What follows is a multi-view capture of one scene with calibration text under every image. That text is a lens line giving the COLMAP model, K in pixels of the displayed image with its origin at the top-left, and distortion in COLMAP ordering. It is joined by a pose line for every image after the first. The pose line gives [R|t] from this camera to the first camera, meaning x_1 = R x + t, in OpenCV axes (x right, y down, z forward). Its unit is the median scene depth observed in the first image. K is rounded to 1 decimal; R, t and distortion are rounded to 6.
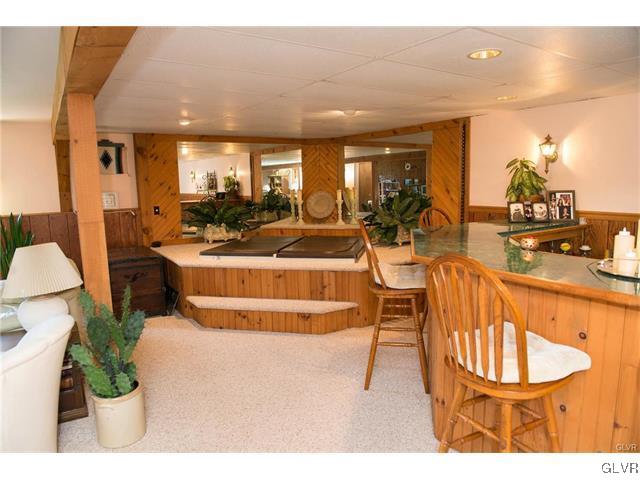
lens RADIAL K [[443.0, 0, 321.5], [0, 443.0, 232.7], [0, 0, 1]] dist [-0.038893, 0.000512]
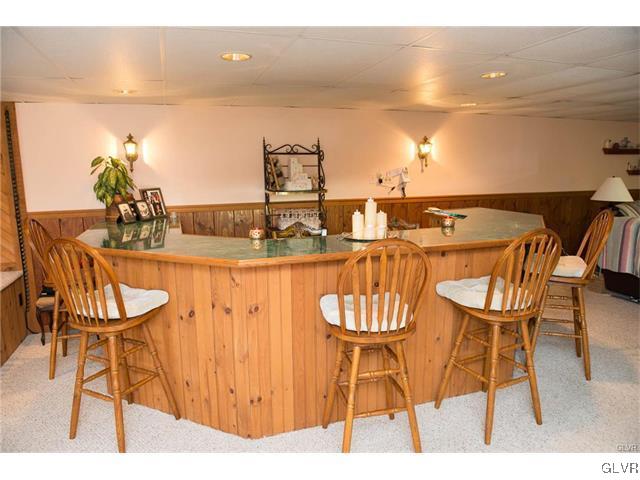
lens RADIAL K [[443.0, 0, 321.5], [0, 443.0, 232.7], [0, 0, 1]] dist [-0.038893, 0.000512]
pose [[0.268180, -0.129470, 0.954629, -0.382482], [0.125222, 0.987206, 0.098710, -0.047569], [-0.955196, 0.093069, 0.280962, 0.344640]]
